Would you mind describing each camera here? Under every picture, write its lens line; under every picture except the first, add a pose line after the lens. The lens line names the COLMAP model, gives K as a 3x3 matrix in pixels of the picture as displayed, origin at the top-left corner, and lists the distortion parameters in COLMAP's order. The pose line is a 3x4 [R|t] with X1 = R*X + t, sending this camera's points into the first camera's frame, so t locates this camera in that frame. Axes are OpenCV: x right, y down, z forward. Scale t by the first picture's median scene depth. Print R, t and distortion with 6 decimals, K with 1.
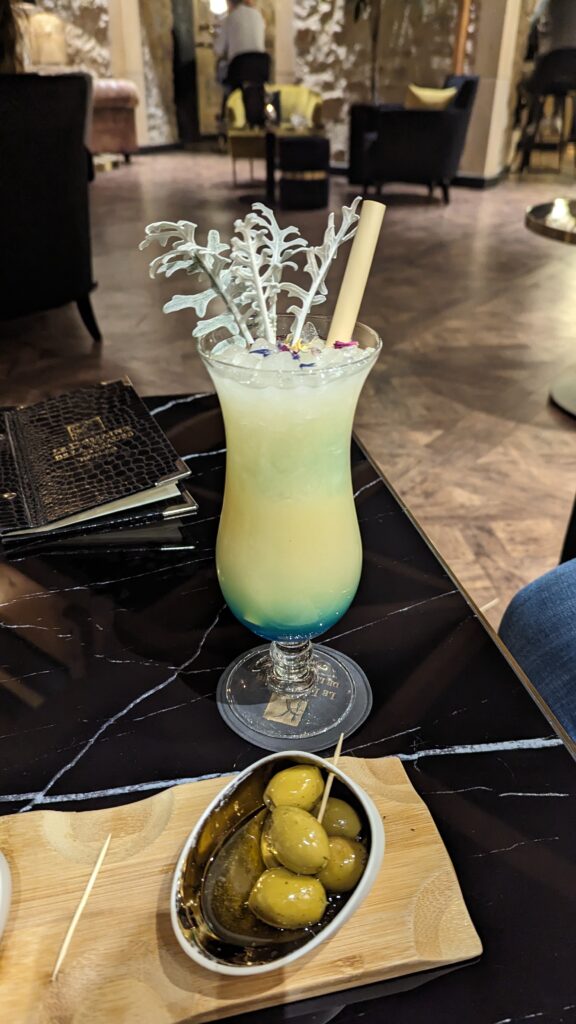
lens RADIAL K [[719.2, 0, 292.3], [0, 719.2, 501.4], [0, 0, 1]] dist [0.053872, -0.023261]
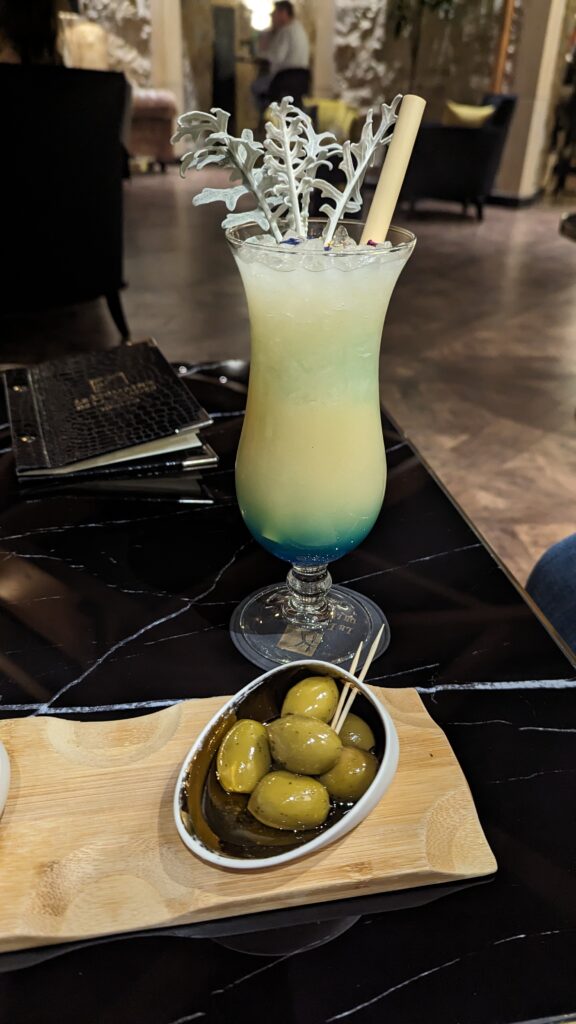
lens RADIAL K [[719.2, 0, 302.4], [0, 719.2, 524.8], [0, 0, 1]] dist [0.053872, -0.023261]
pose [[0.999045, 0.041325, -0.014173, 0.000634], [-0.041574, 0.998978, -0.017755, 0.117243], [0.013425, 0.018327, 0.999742, 0.024334]]
